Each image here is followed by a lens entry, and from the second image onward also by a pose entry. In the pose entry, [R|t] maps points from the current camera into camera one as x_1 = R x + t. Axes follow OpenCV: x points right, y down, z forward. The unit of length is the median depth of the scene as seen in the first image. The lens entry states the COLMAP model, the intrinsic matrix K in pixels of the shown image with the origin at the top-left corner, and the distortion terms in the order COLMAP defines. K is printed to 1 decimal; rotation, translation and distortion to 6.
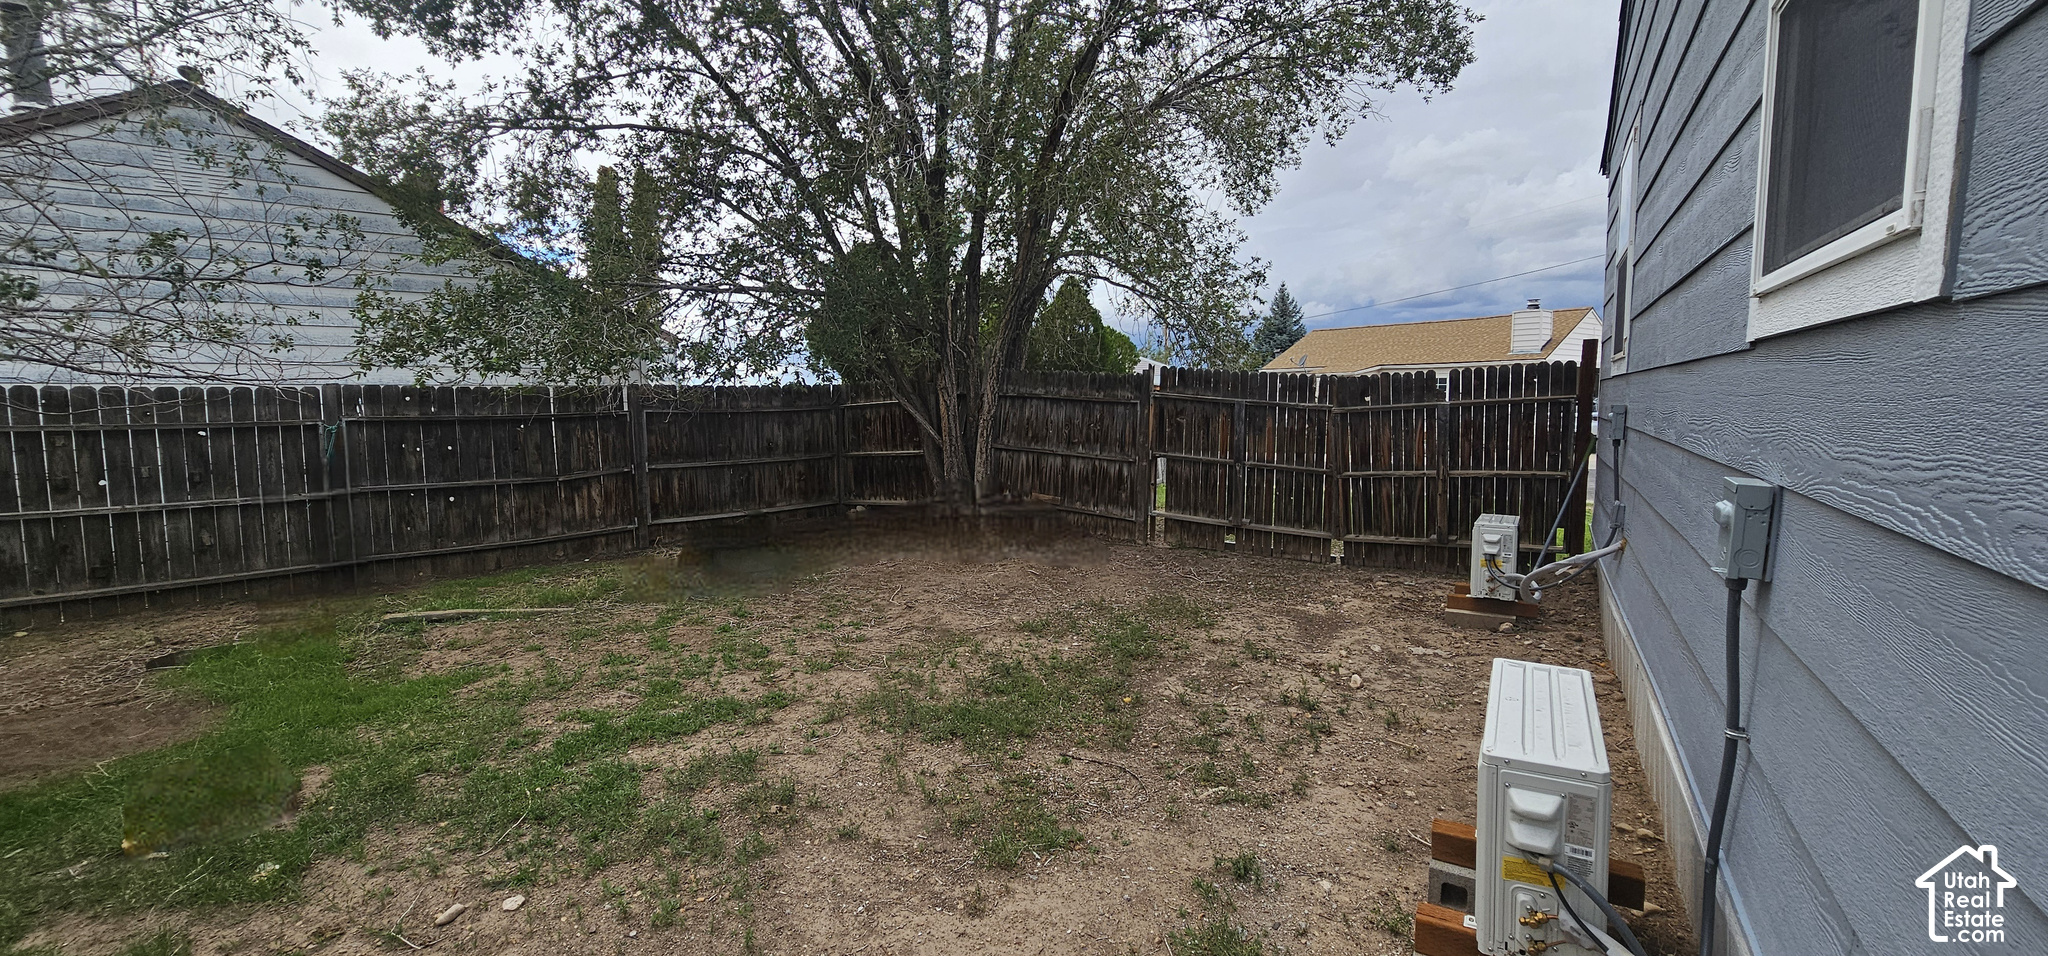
lens RADIAL K [[837.9, 0, 1023.4], [0, 837.9, 465.0], [0, 0, 1]] dist [0.000640, 0.000145]
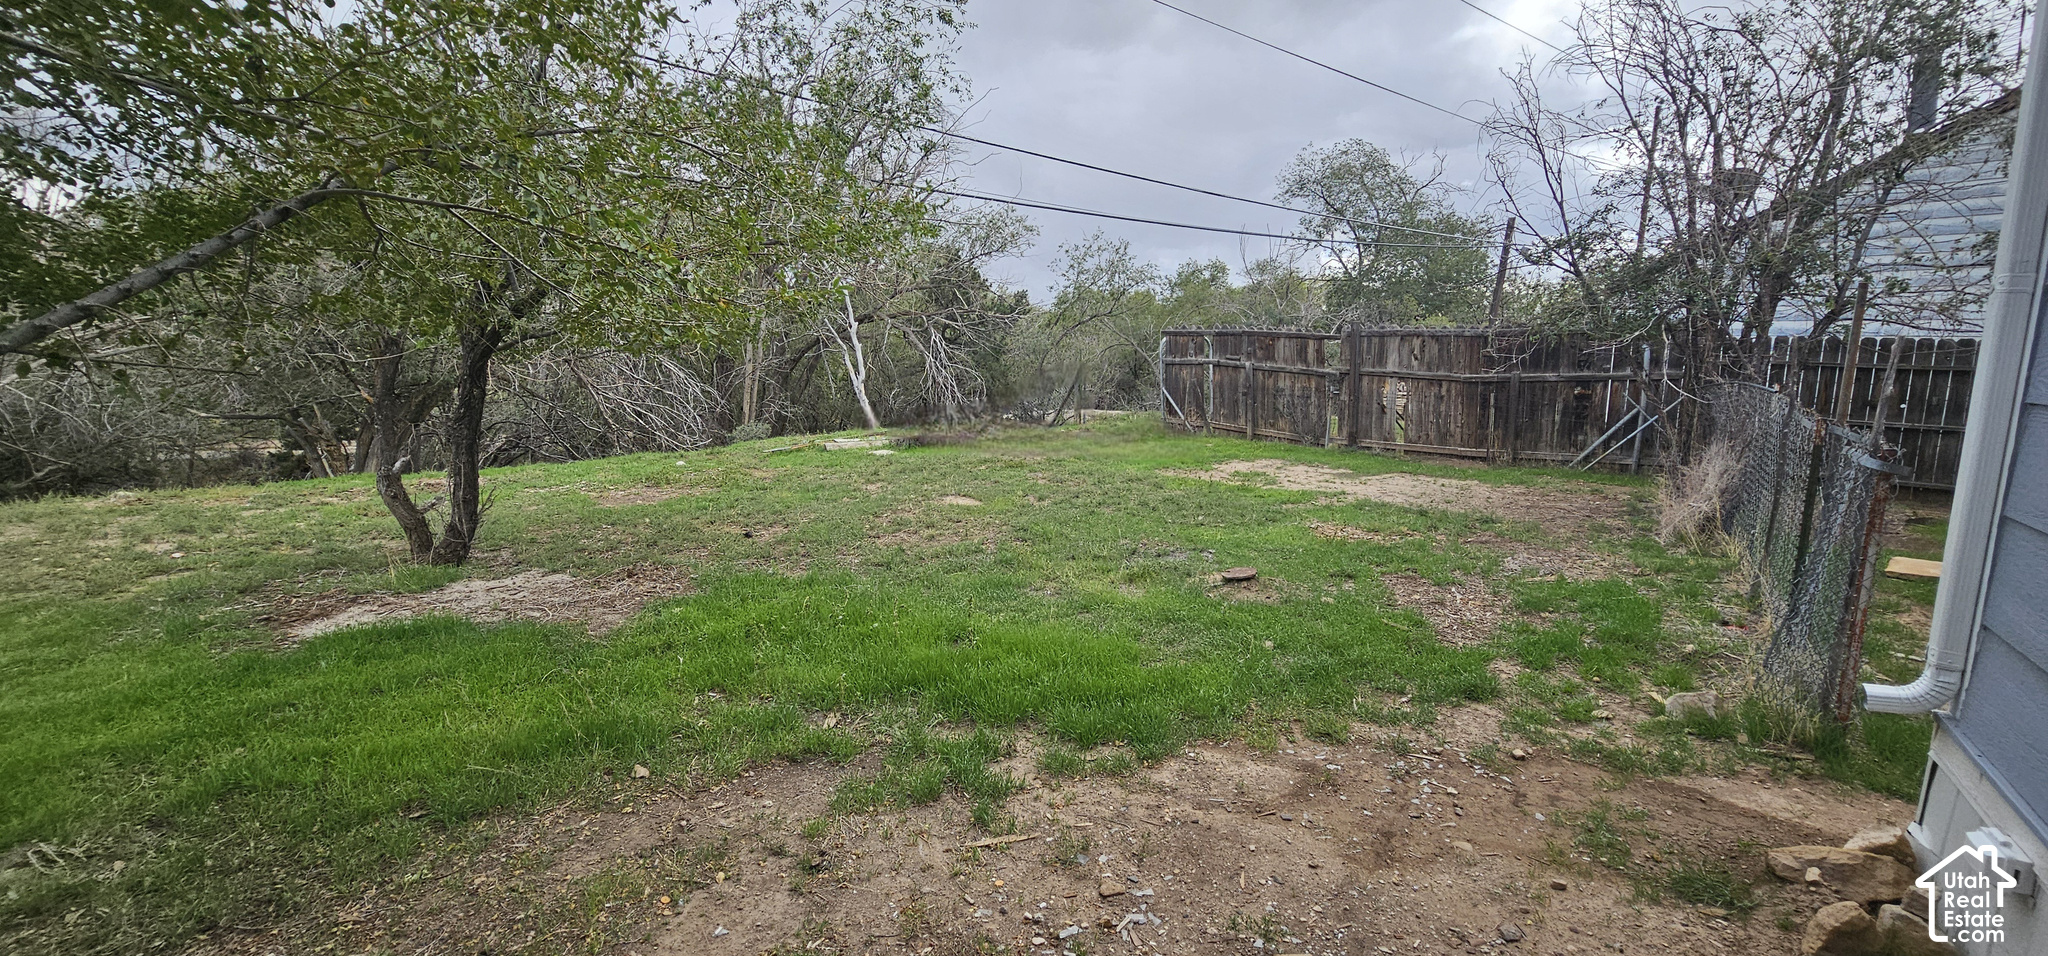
lens RADIAL K [[837.9, 0, 1023.4], [0, 837.9, 465.0], [0, 0, 1]] dist [0.000640, 0.000145]
pose [[-0.063031, 0.148244, -0.986940, 0.502643], [-0.092676, 0.983764, 0.153686, 0.047641], [0.993699, 0.101152, -0.048269, -0.490349]]
